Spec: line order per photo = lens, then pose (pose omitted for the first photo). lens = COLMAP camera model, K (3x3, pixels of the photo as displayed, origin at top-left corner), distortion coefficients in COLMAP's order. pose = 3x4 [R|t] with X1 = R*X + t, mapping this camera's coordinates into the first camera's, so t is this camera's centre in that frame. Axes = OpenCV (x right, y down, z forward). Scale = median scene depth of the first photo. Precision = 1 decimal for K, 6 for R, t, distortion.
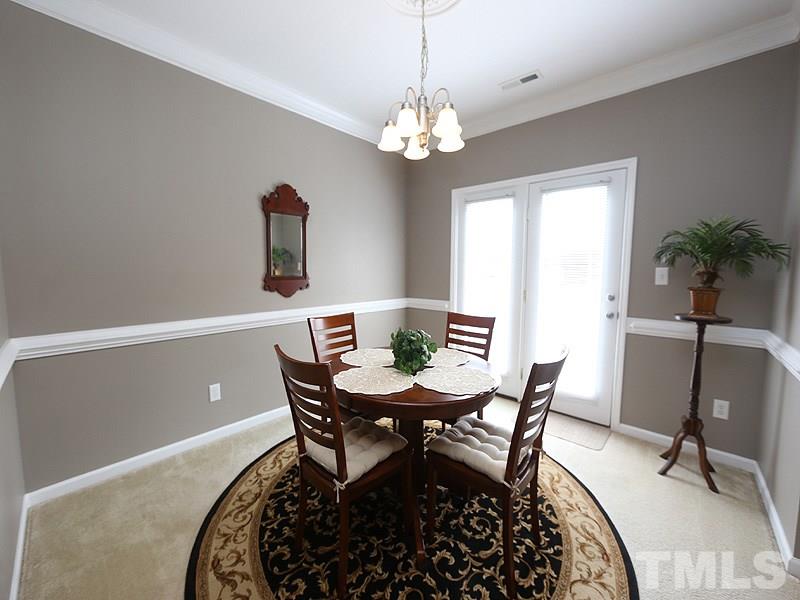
lens RADIAL K [[316.1, 0, 394.5], [0, 316.1, 293.9], [0, 0, 1]] dist [-0.008623, 0.000093]
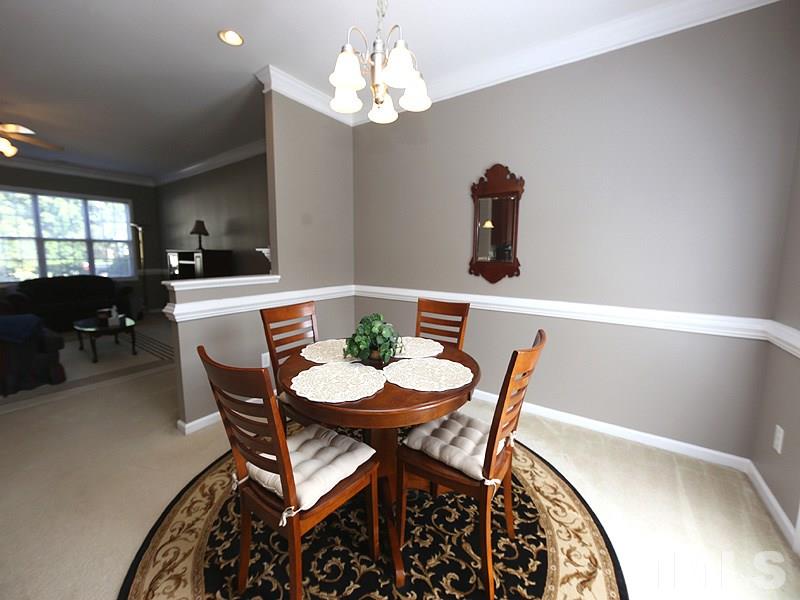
lens RADIAL K [[316.1, 0, 395.8], [0, 316.1, 291.3], [0, 0, 1]] dist [-0.008623, 0.000093]
pose [[0.142327, 0.121719, -0.982307, 0.618158], [-0.096234, 0.989410, 0.108656, -0.044551], [0.985130, 0.079067, 0.152533, 0.608504]]
